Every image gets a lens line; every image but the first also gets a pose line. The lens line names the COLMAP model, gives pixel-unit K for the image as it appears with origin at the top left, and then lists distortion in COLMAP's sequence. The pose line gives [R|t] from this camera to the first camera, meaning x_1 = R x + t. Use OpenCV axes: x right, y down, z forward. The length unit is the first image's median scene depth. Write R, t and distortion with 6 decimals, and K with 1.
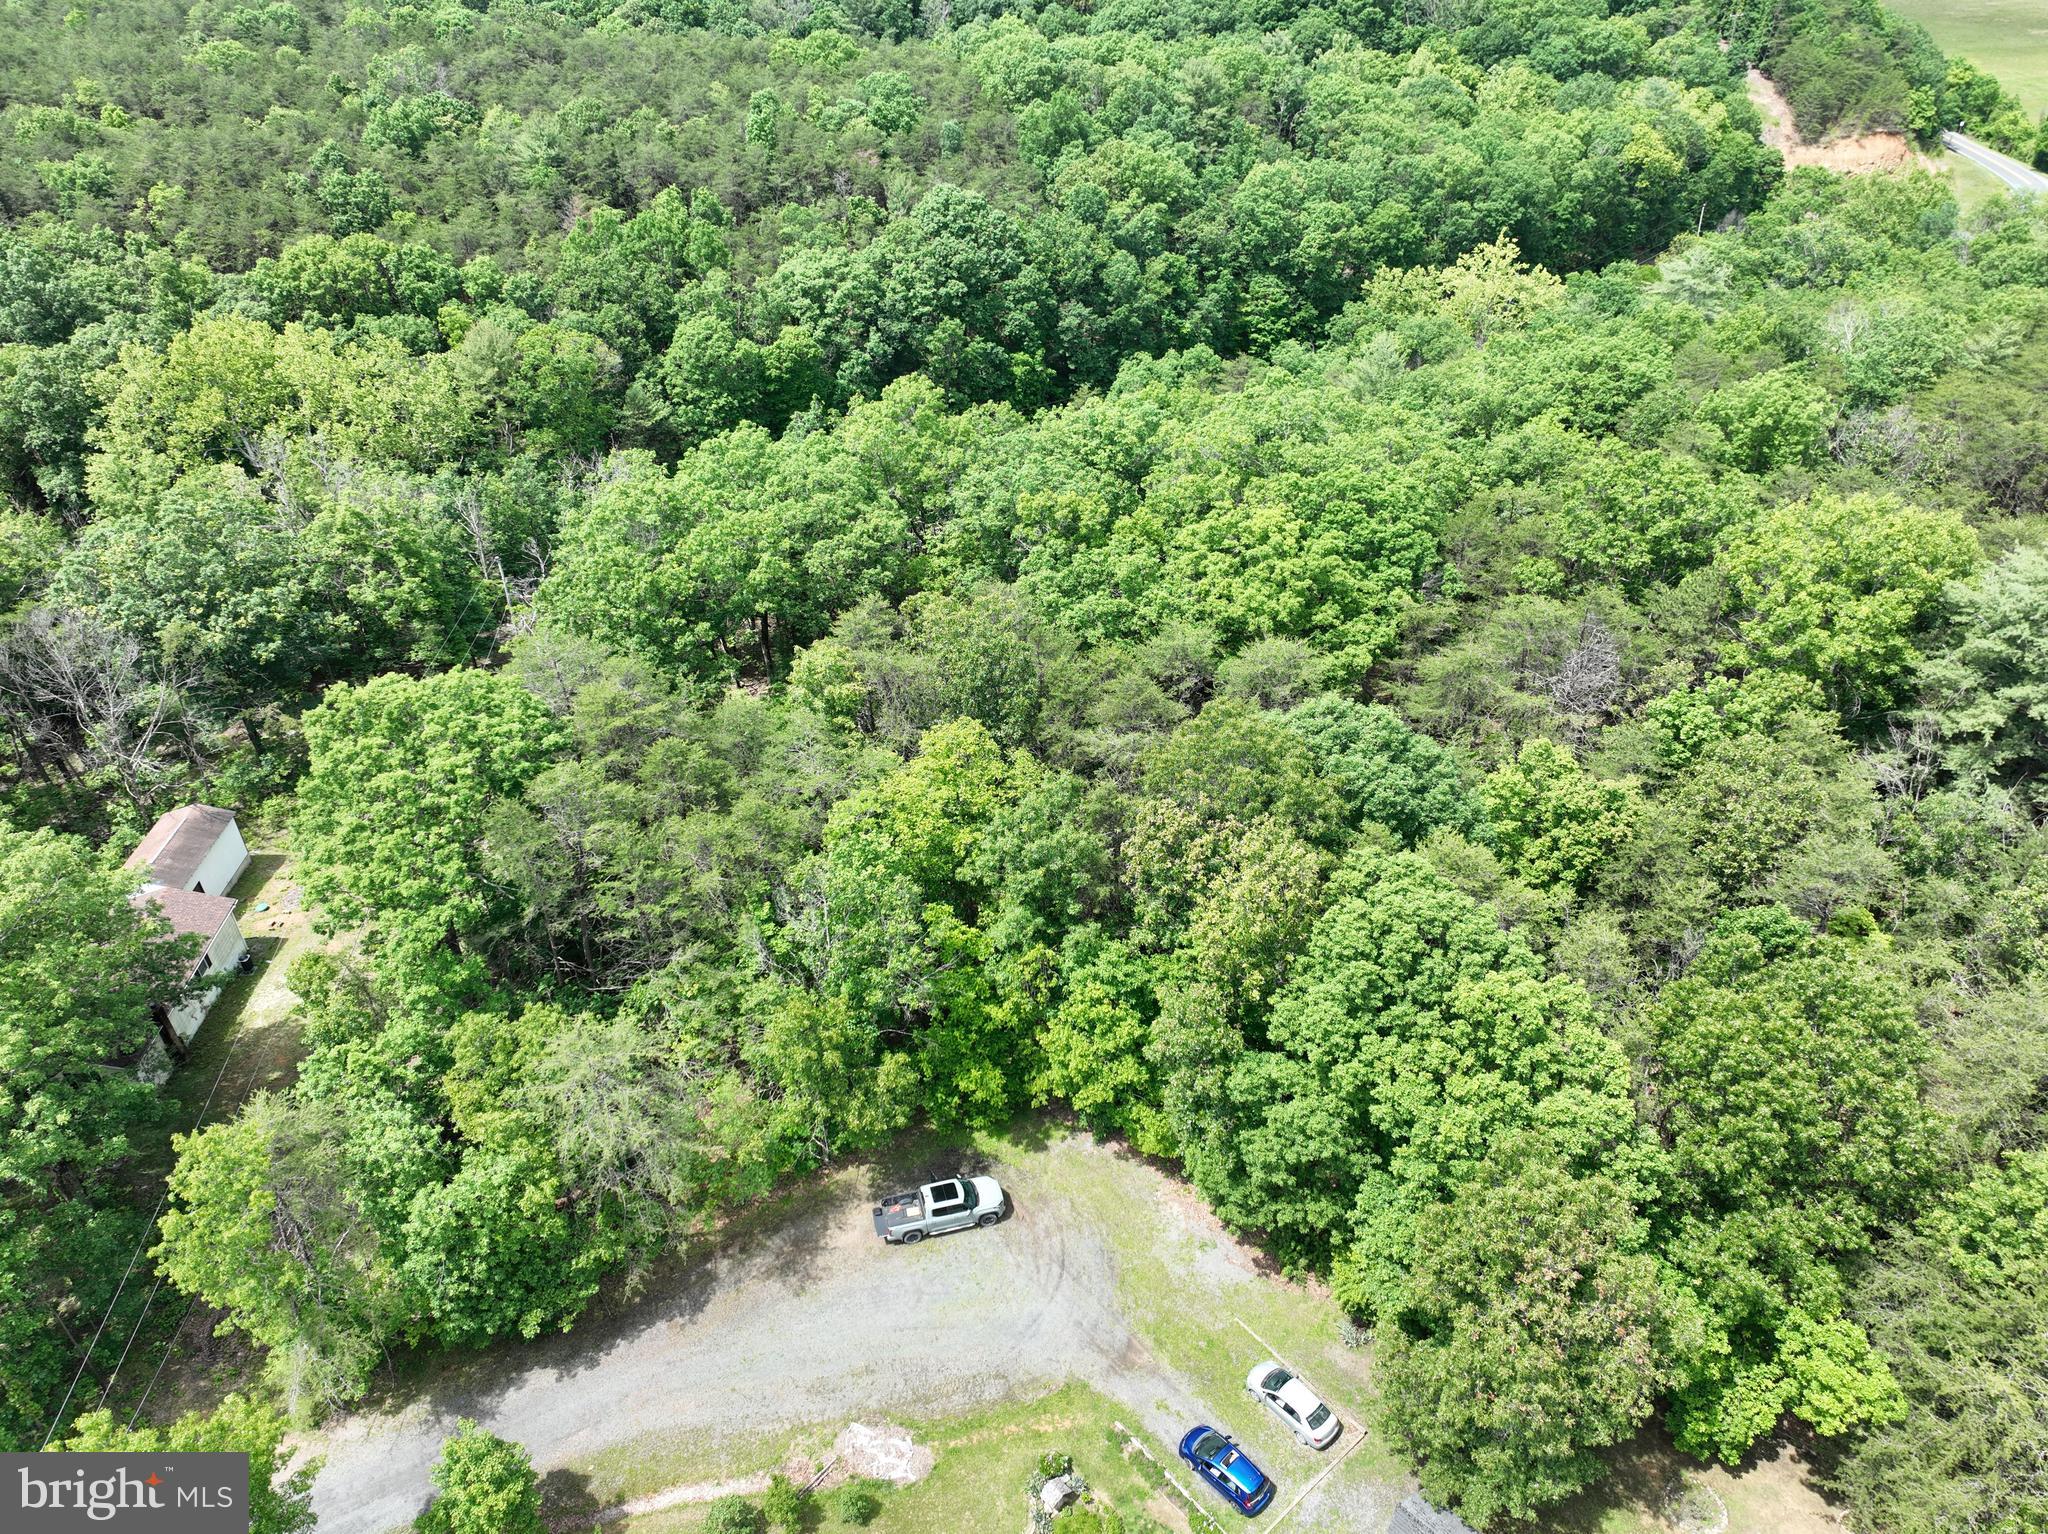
lens RADIAL K [[1444.2, 0, 1033.9], [0, 1444.2, 765.4], [0, 0, 1]] dist [-0.006525, 0.026315]
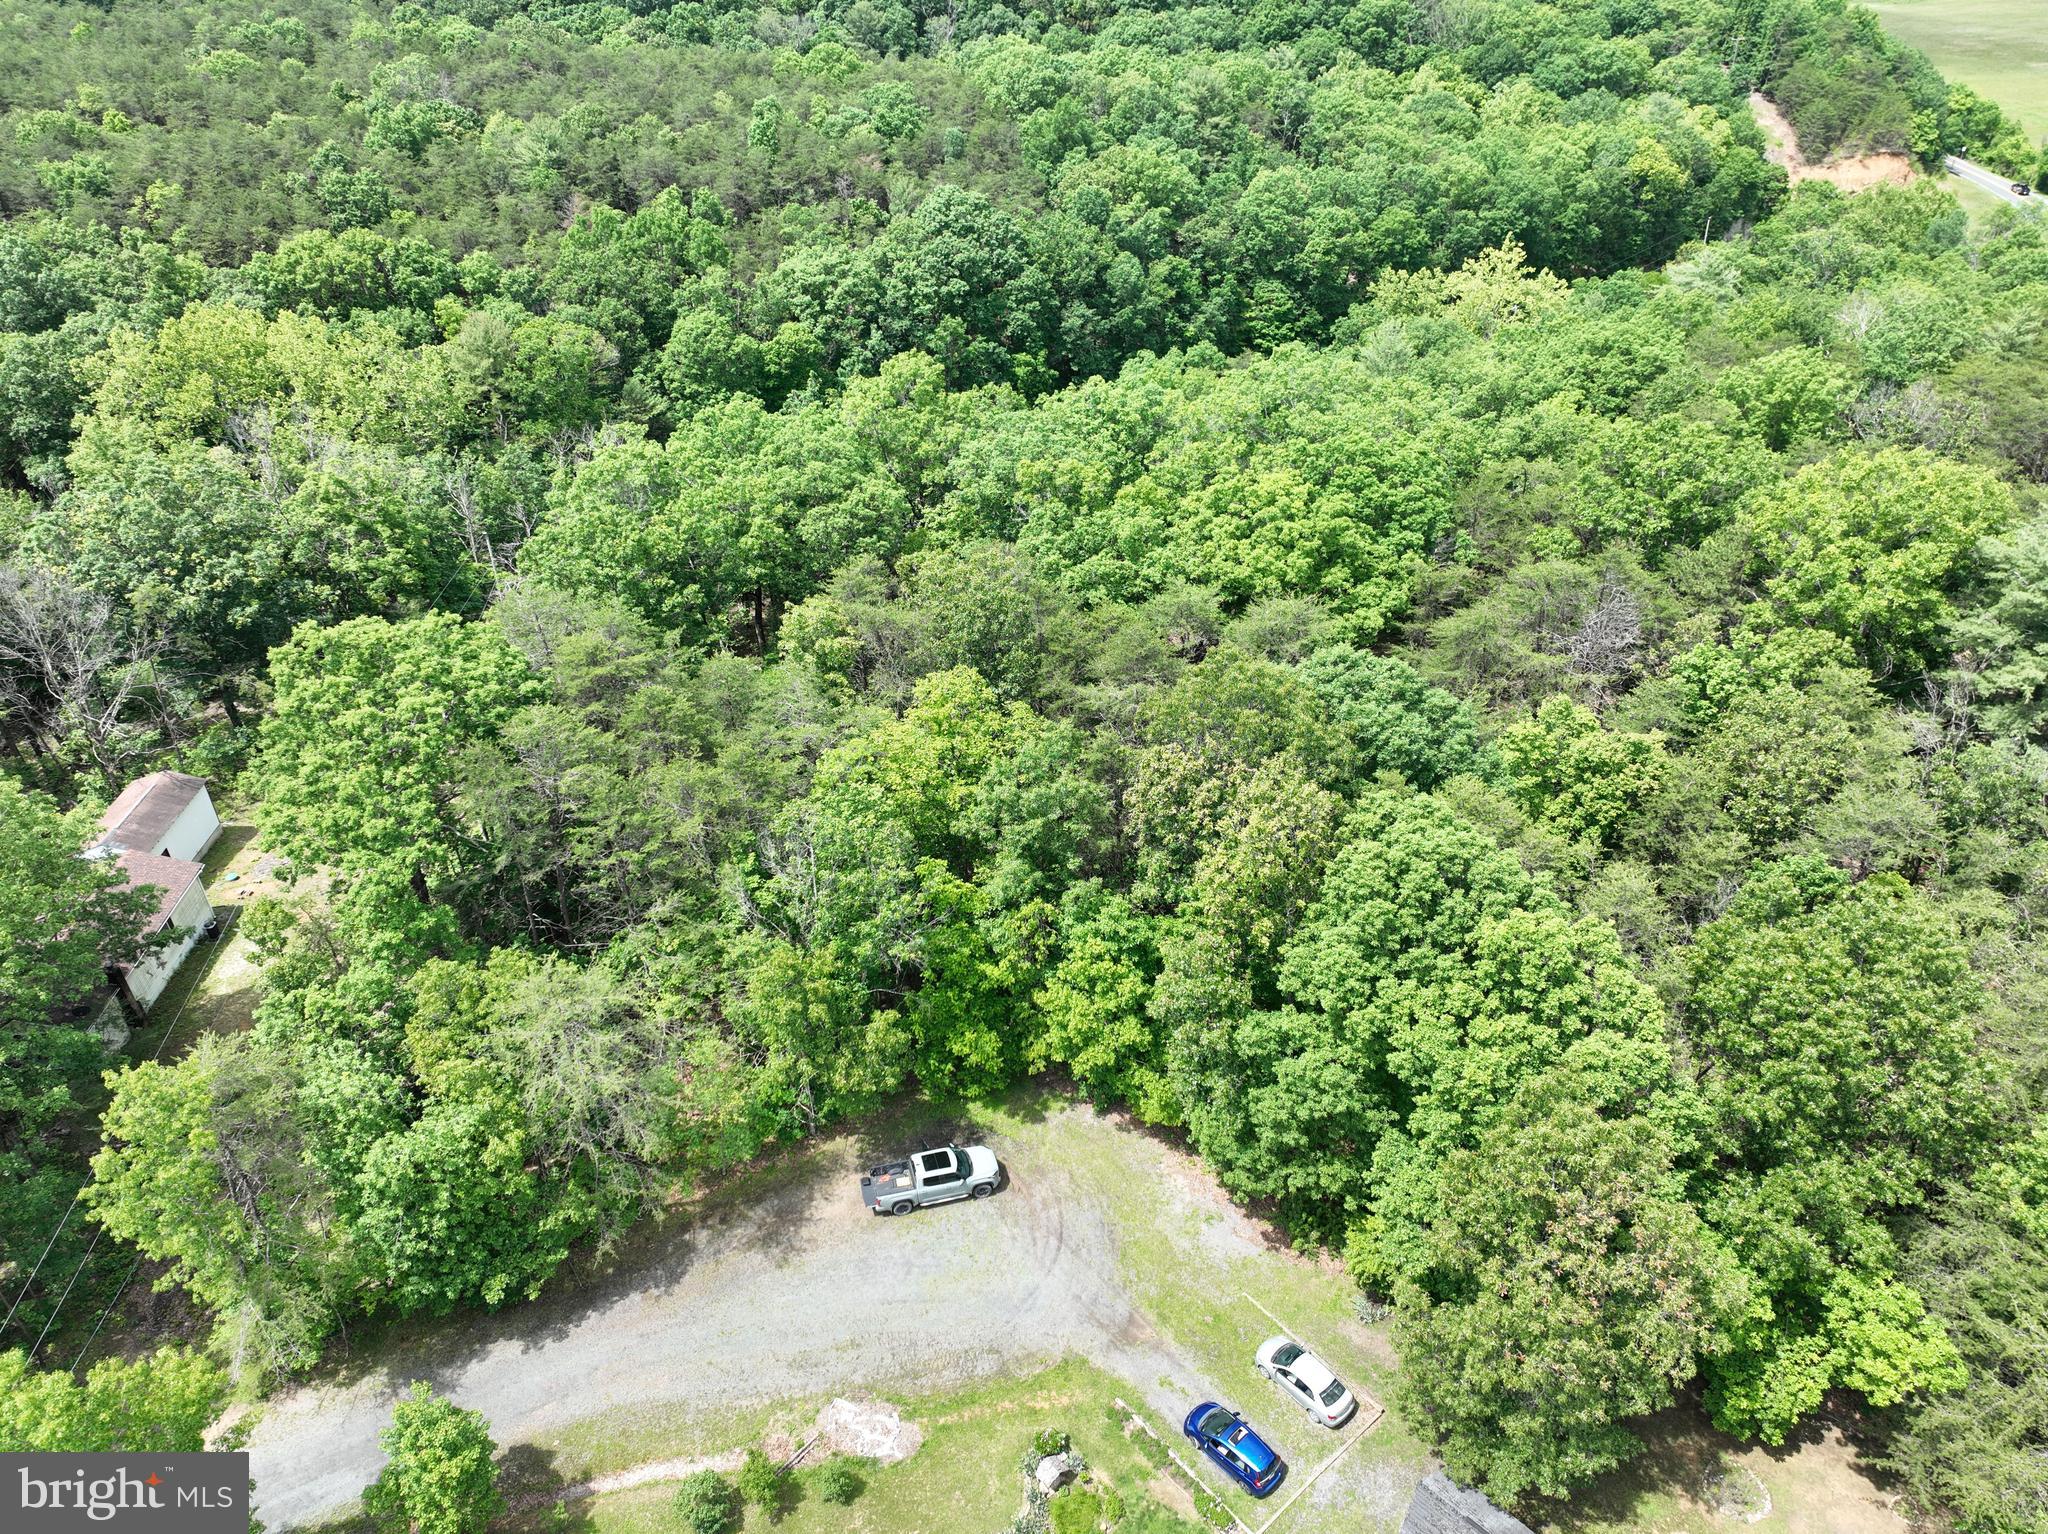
lens RADIAL K [[1444.2, 0, 1033.9], [0, 1444.2, 765.4], [0, 0, 1]] dist [-0.006525, 0.026315]
pose [[0.999992, 0.003686, -0.001494, 0.002407], [-0.003724, 0.999636, -0.026712, 0.056426], [0.001395, 0.026717, 0.999642, 0.041584]]
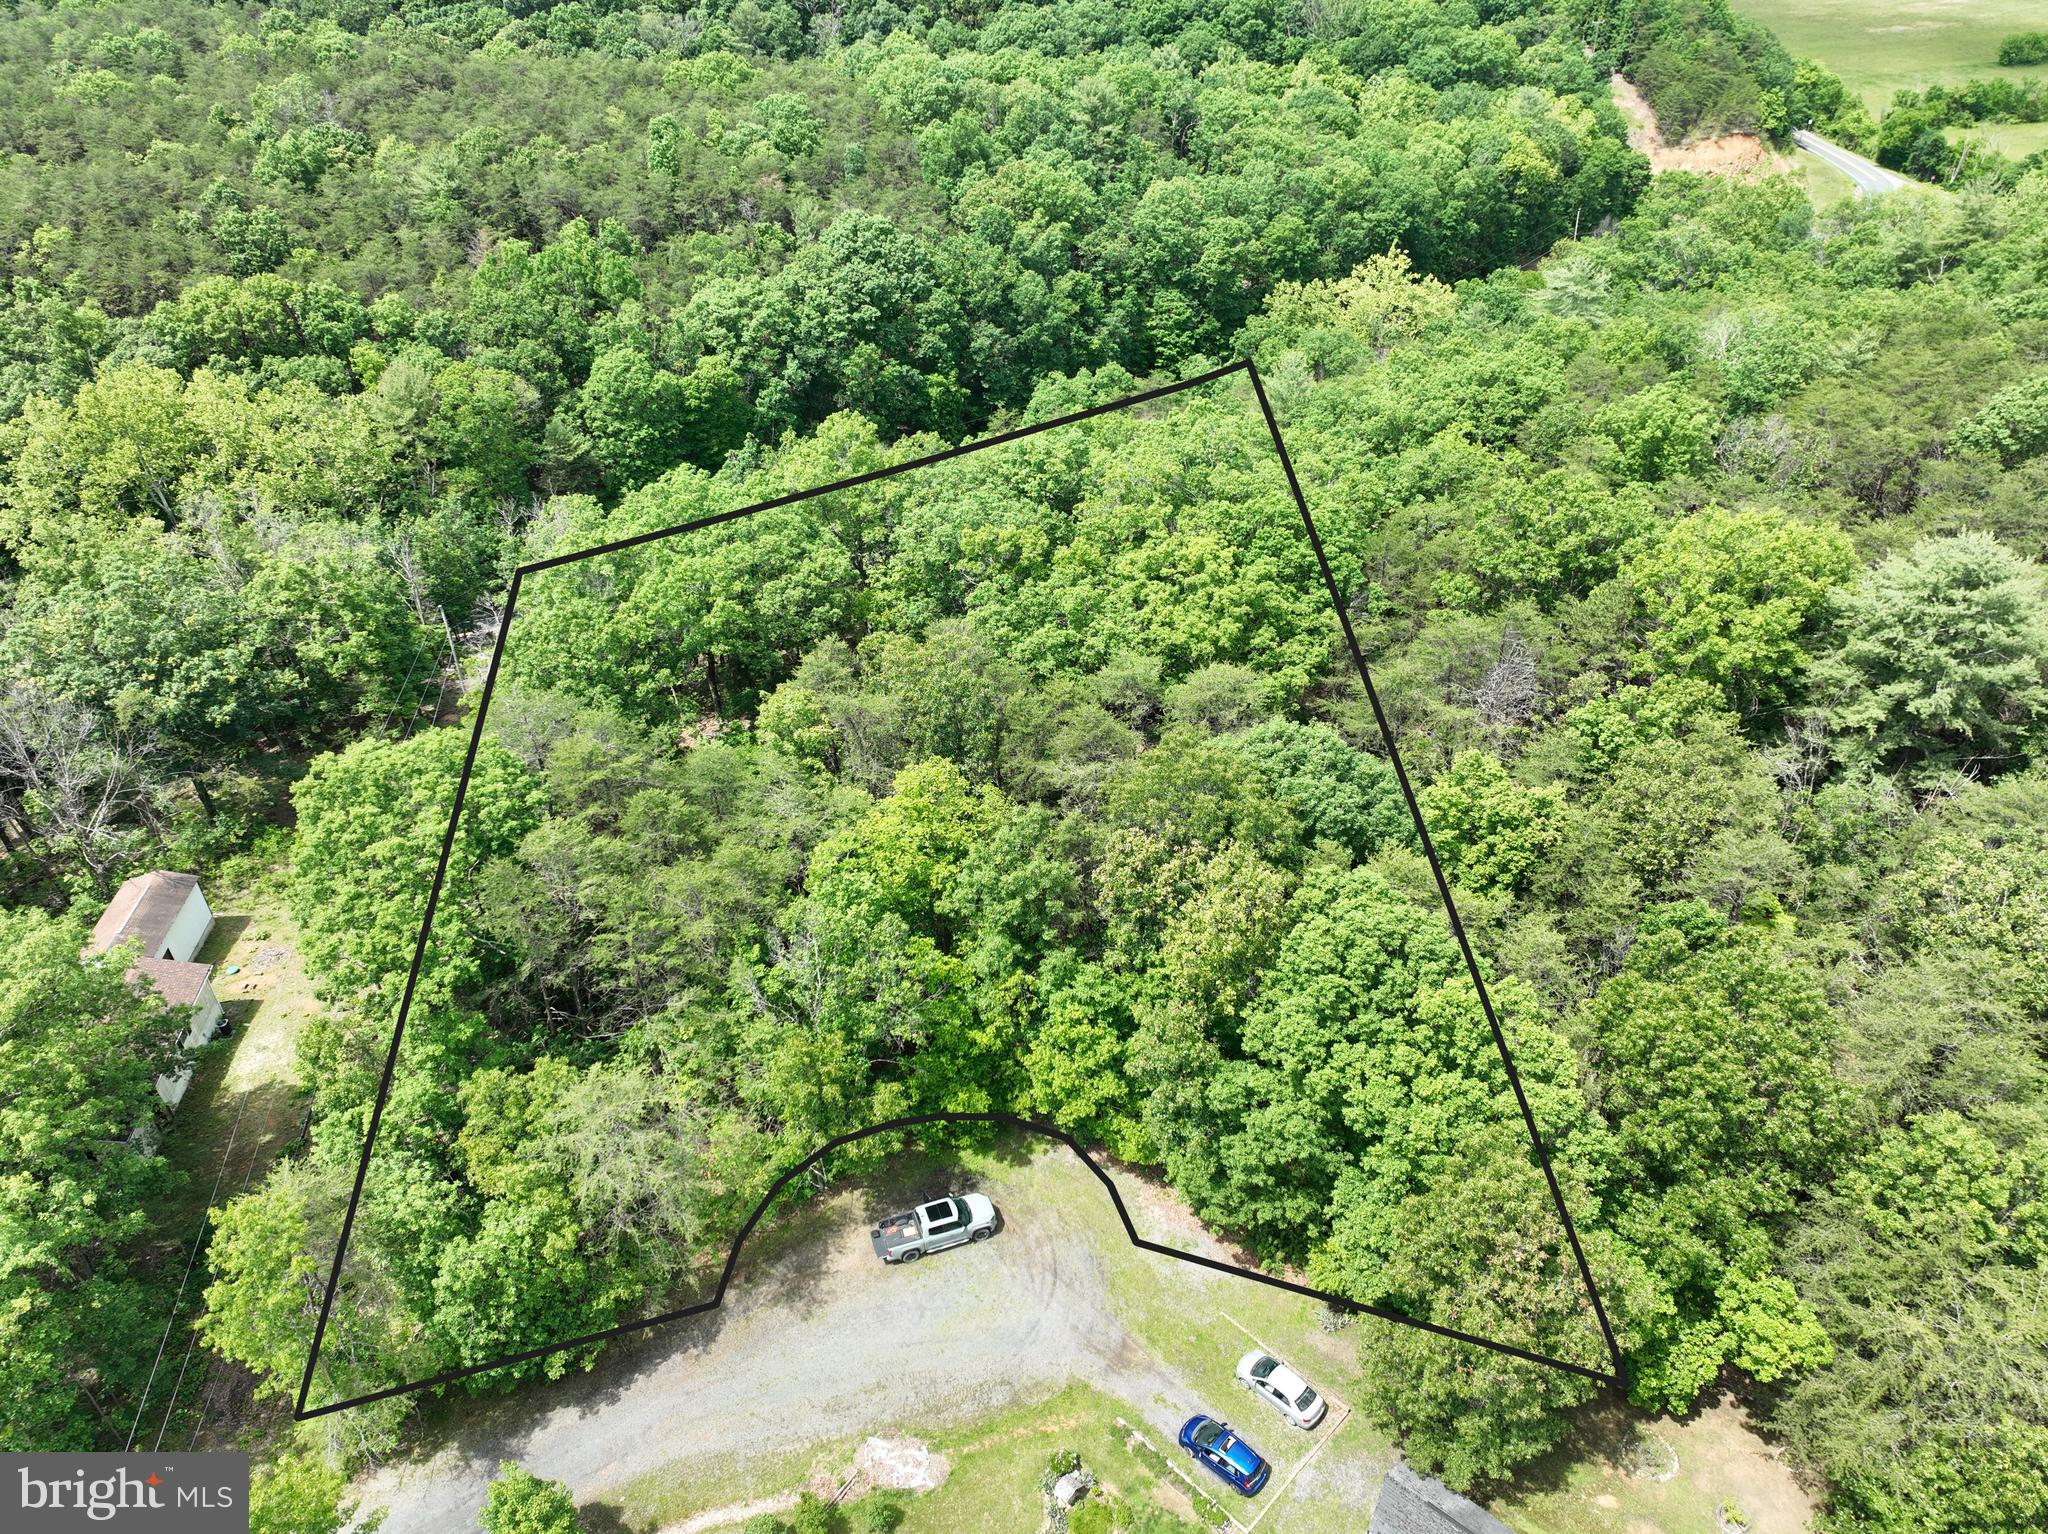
lens RADIAL K [[1444.2, 0, 1033.9], [0, 1444.2, 765.4], [0, 0, 1]] dist [-0.006525, 0.026315]
pose [[0.996915, -0.045509, 0.063941, -0.042110], [0.045366, 0.998964, 0.003684, -0.026677], [-0.064042, -0.000772, 0.997947, -0.047620]]
